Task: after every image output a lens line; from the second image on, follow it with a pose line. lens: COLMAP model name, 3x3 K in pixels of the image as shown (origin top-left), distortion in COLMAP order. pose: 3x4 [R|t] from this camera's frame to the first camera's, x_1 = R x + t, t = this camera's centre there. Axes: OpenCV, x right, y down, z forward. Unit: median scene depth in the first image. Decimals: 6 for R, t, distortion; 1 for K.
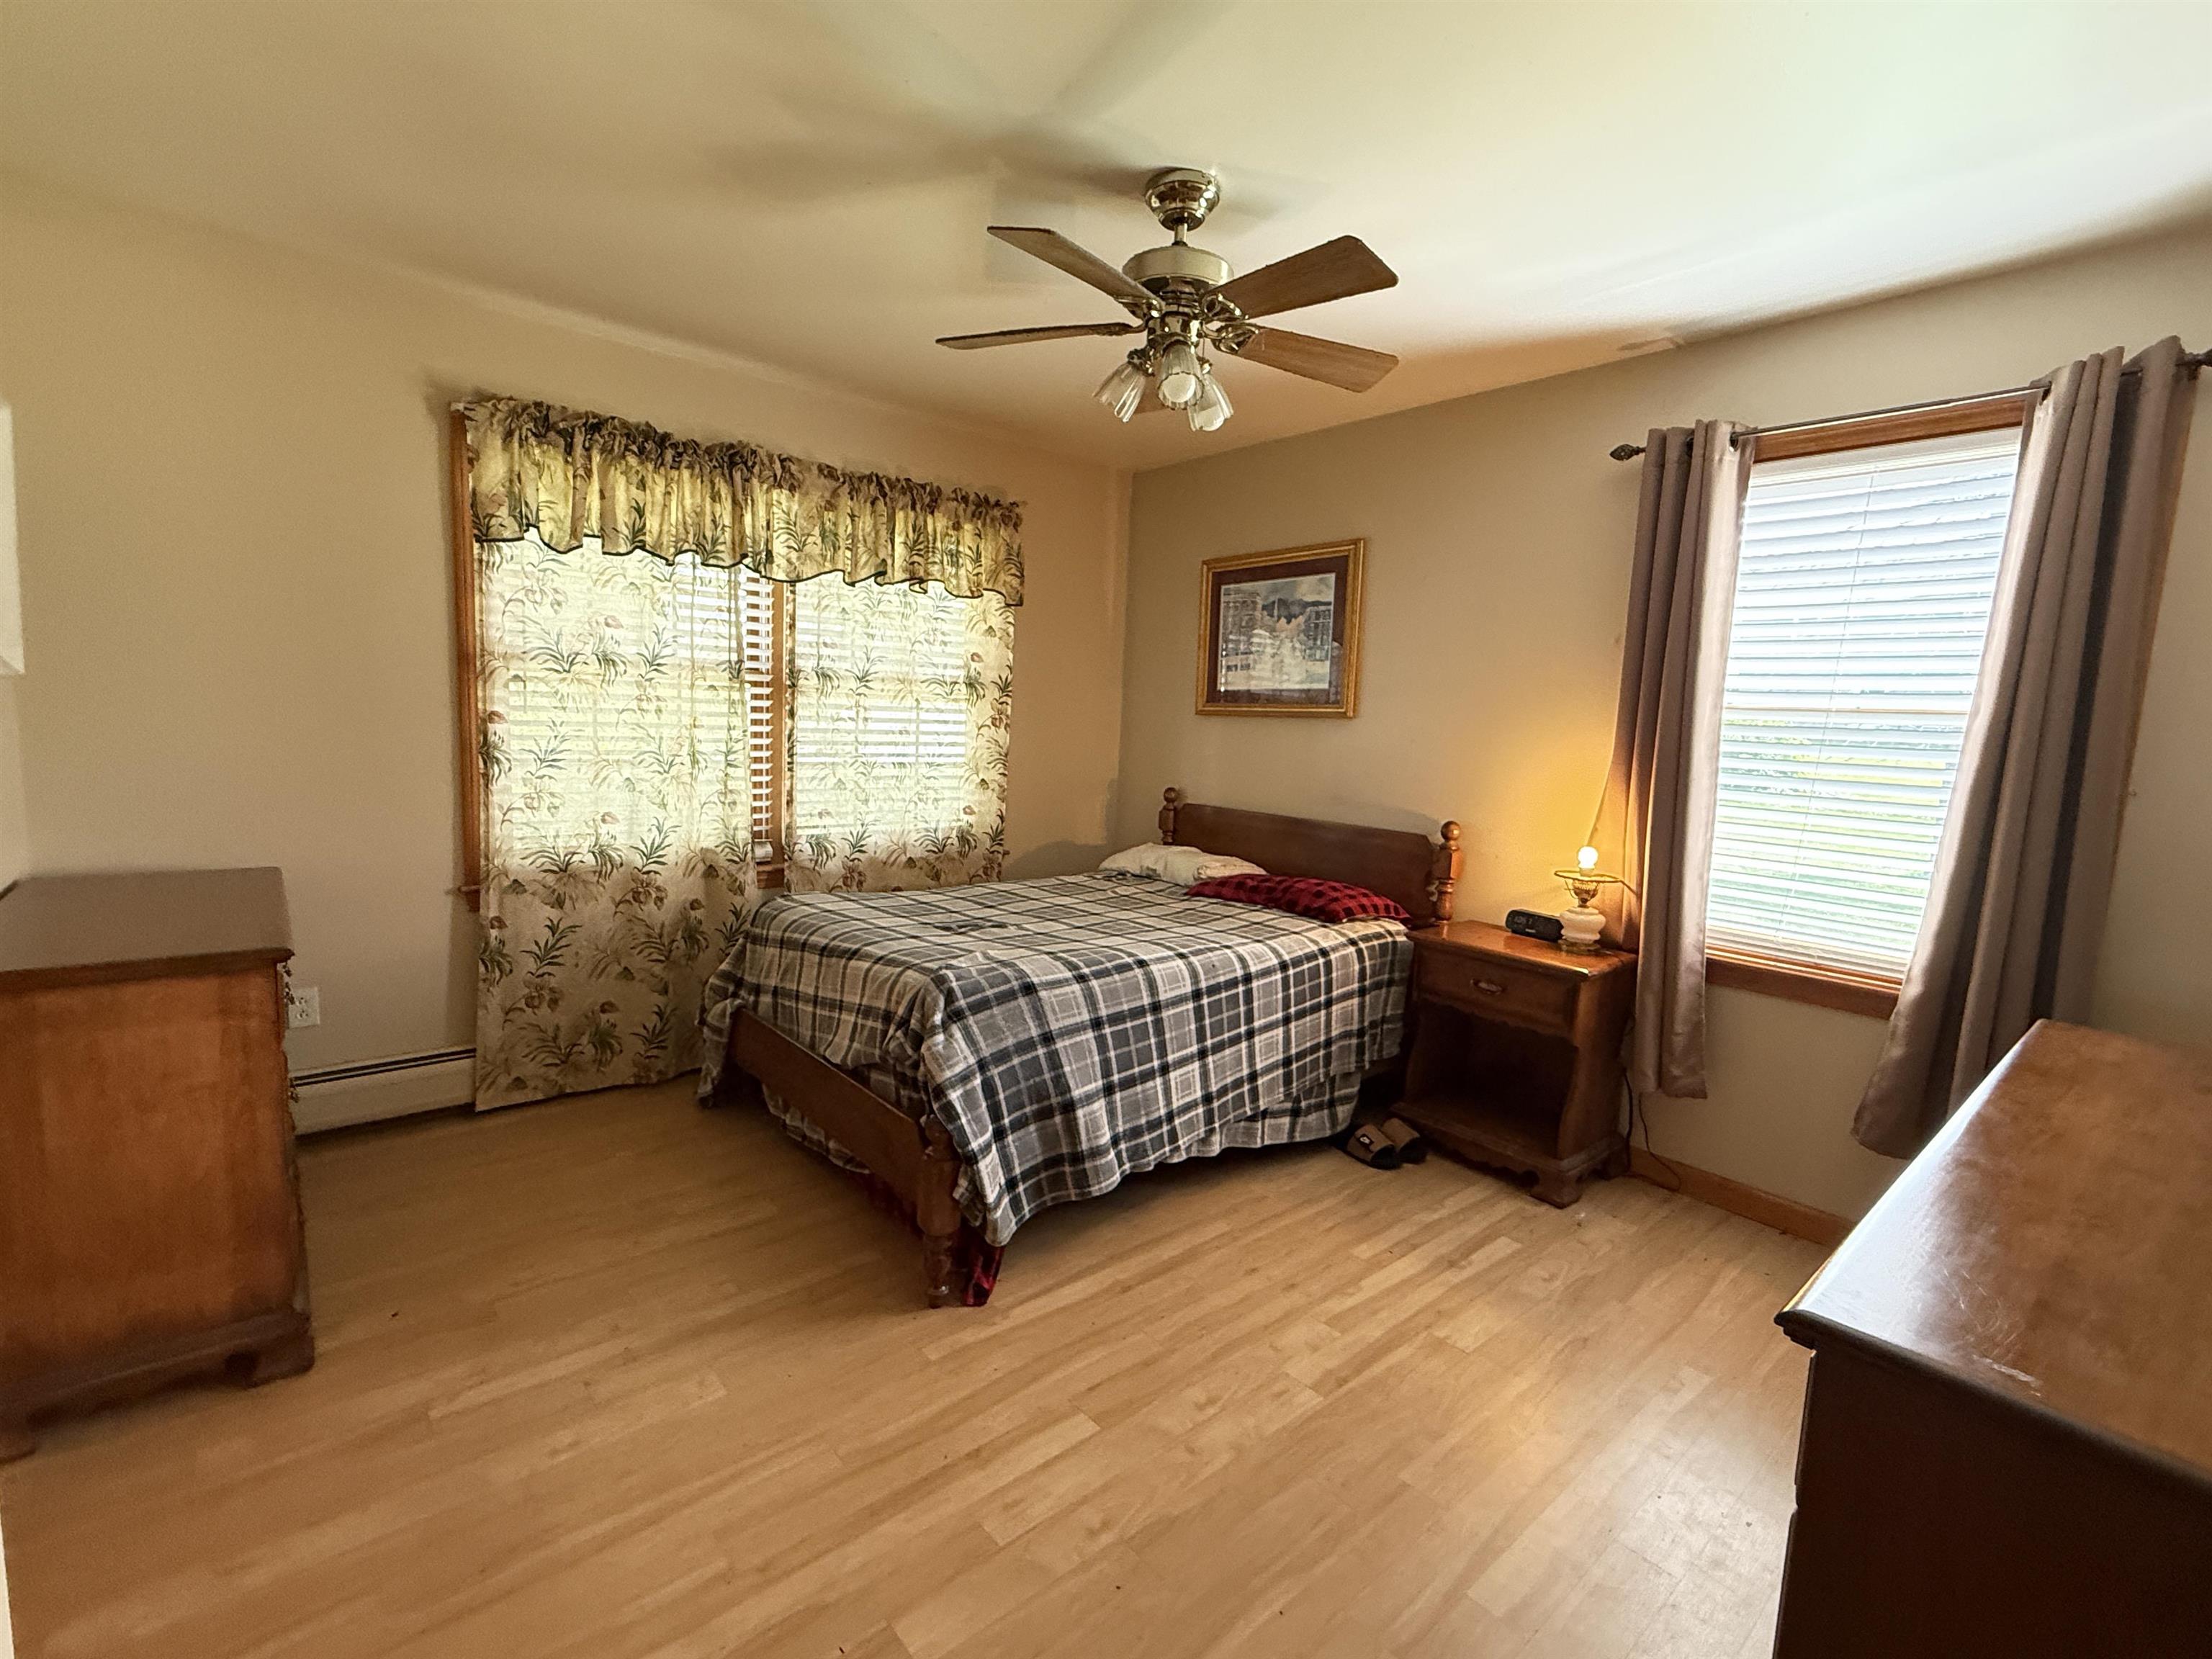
lens RADIAL K [[981.2, 0, 1097.0], [0, 981.2, 828.4], [0, 0, 1]] dist [-0.000009, -0.000105]
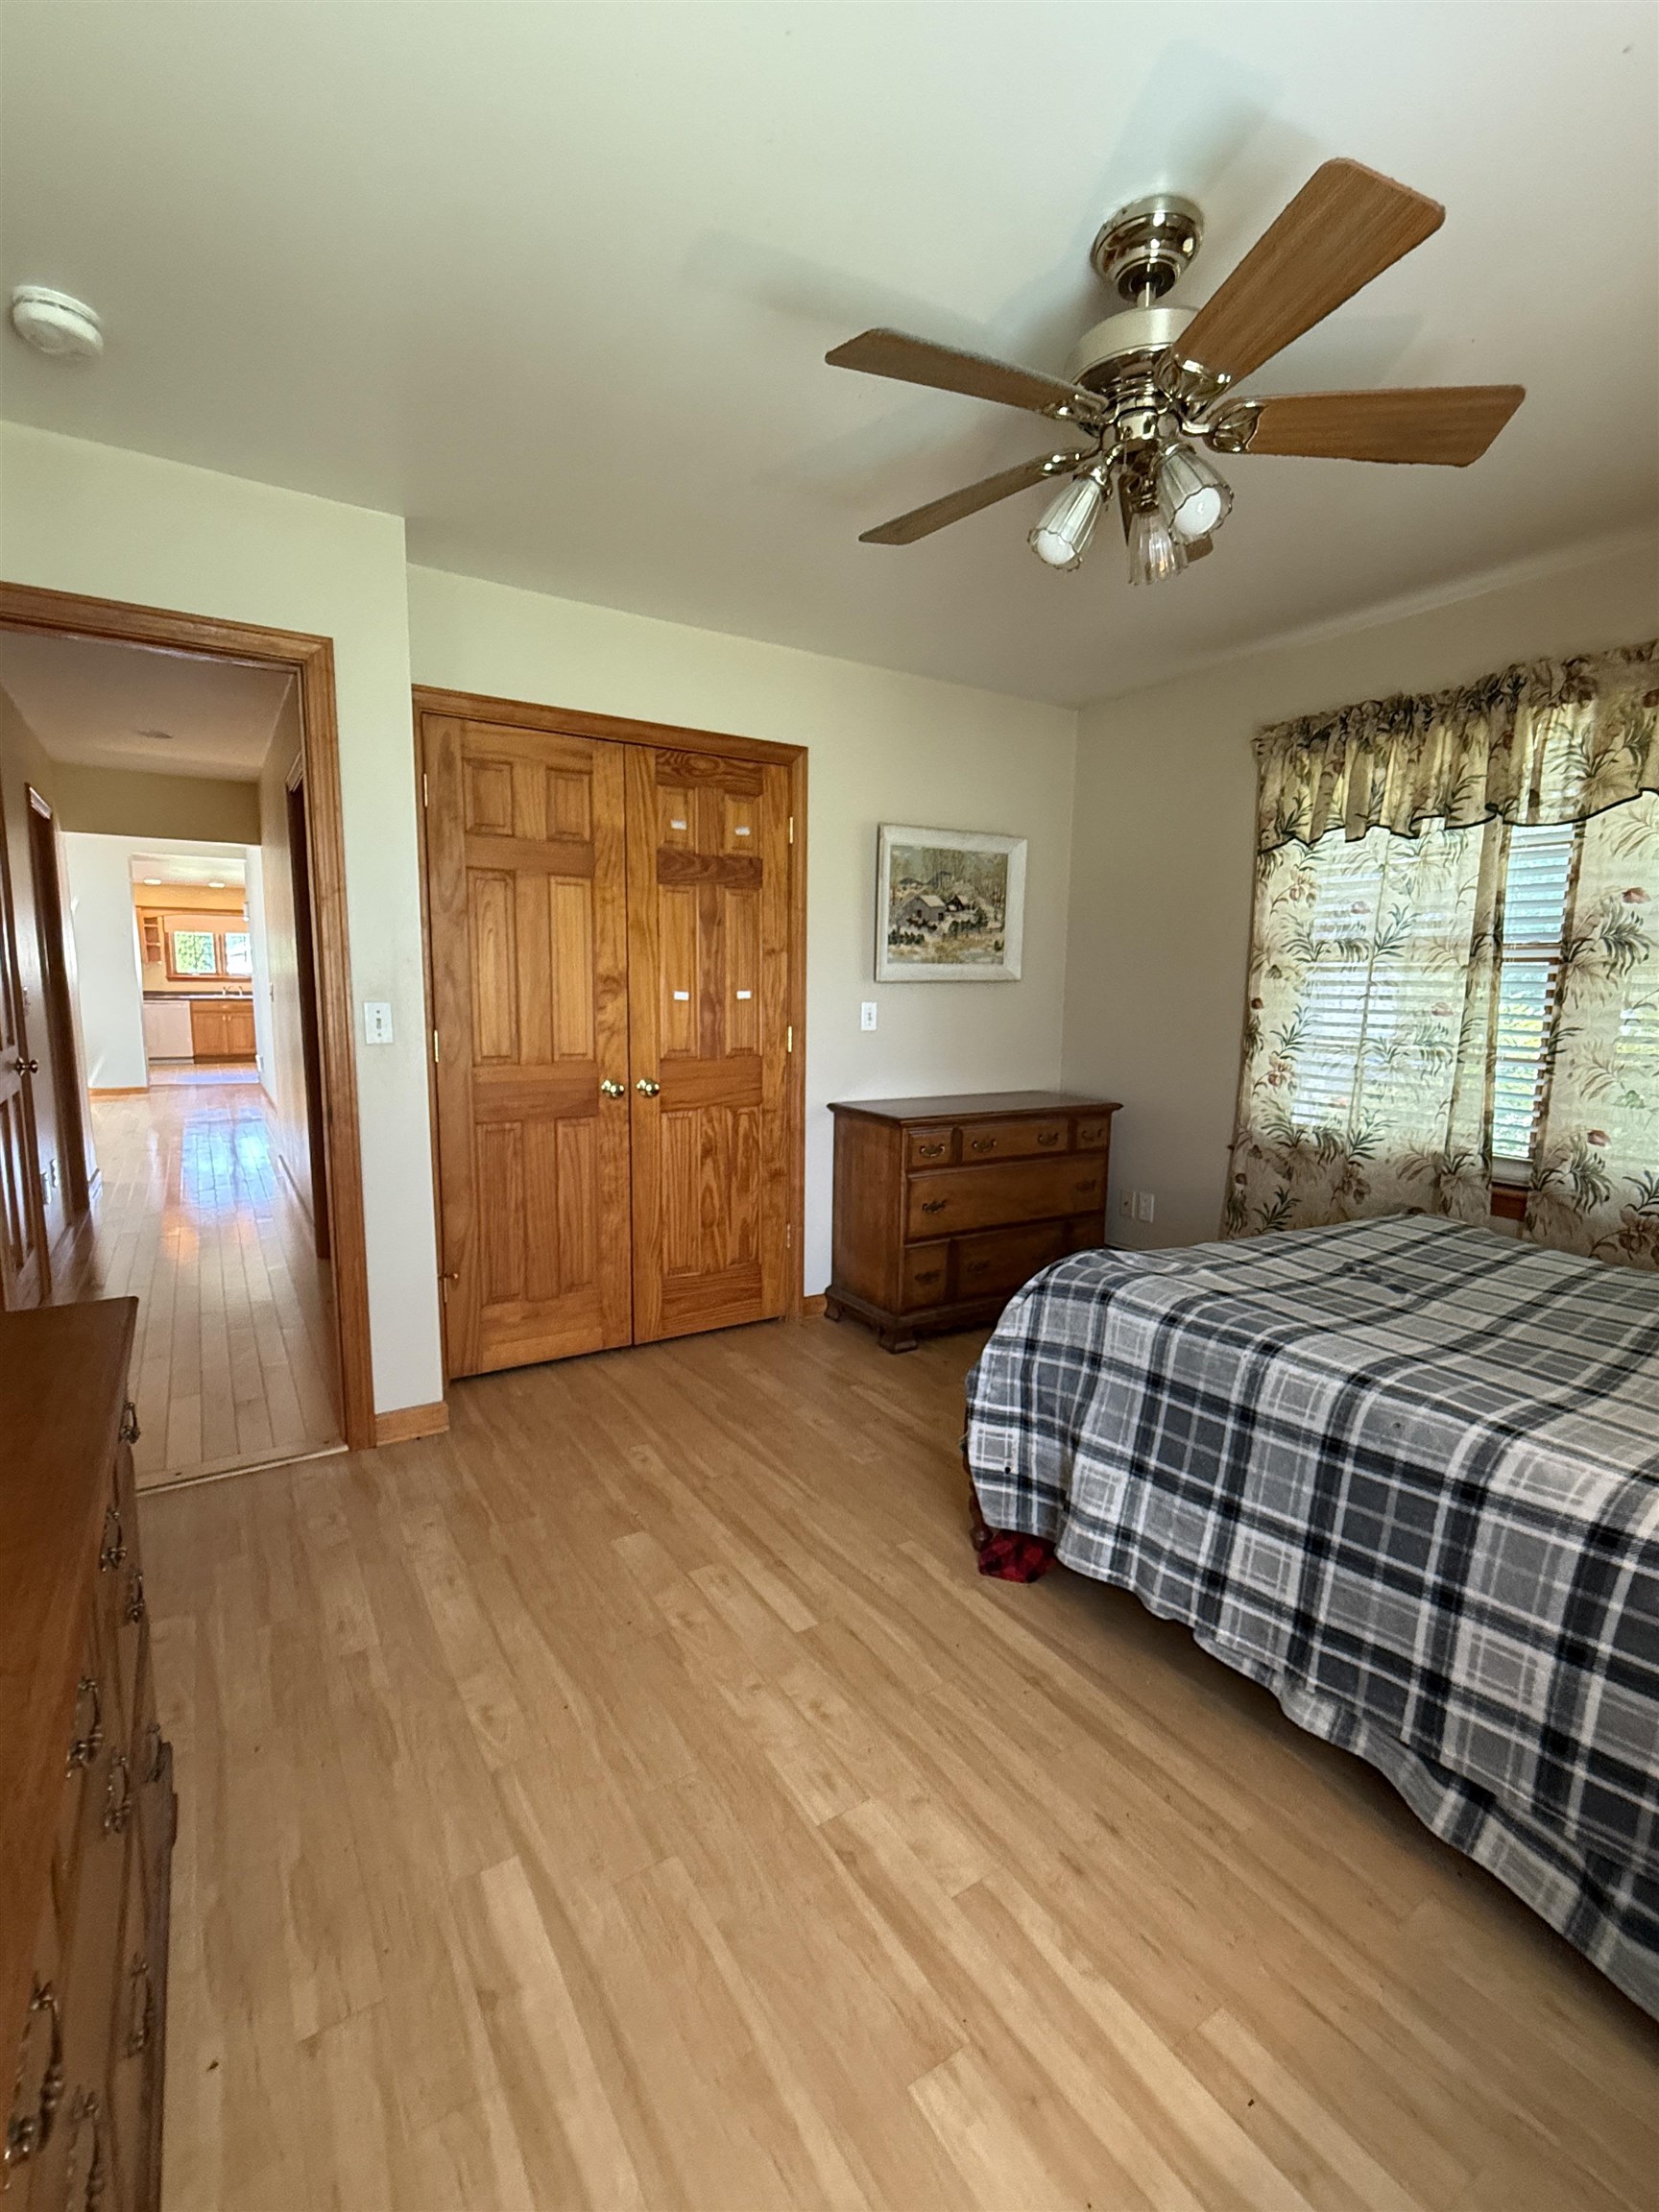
lens RADIAL K [[981.2, 0, 829.5], [0, 981.2, 1106.0], [0, 0, 1]] dist [-0.000009, -0.000105]
pose [[-0.128912, 0.083998, -0.988092, 0.620580], [-0.133483, 0.985868, 0.101224, -0.043290], [0.982631, 0.144942, -0.115878, 0.659866]]
